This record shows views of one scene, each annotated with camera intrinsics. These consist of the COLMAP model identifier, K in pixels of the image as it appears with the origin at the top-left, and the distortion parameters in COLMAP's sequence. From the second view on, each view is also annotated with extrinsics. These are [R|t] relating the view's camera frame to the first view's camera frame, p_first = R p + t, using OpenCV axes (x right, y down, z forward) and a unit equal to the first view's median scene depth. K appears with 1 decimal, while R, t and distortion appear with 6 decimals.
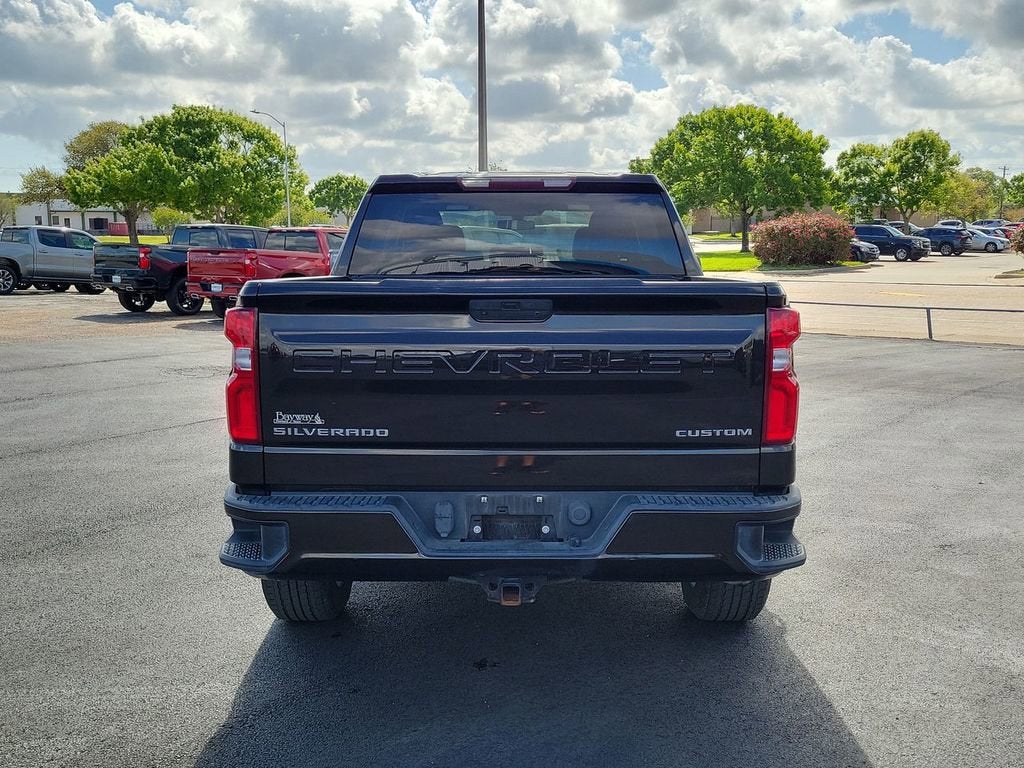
lens RADIAL K [[1164.9, 0, 509.6], [0, 1164.9, 399.8], [0, 0, 1]] dist [0.057011, -0.003731]
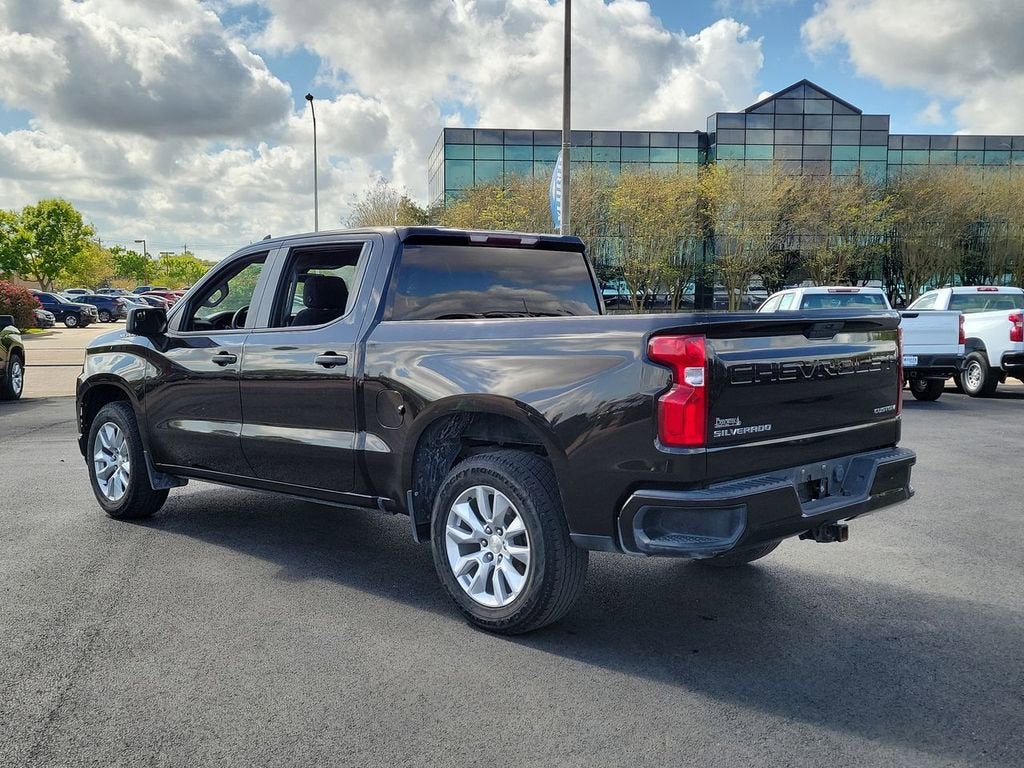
lens RADIAL K [[1208.0, 0, 512.0], [0, 1208.0, 384.0], [0, 0, 1]] dist [0.036030, 0.012966]
pose [[0.650353, -0.052625, 0.757808, -0.203761], [0.111011, 0.993472, -0.026280, -0.002488], [-0.751477, 0.101217, 0.651949, 0.051062]]
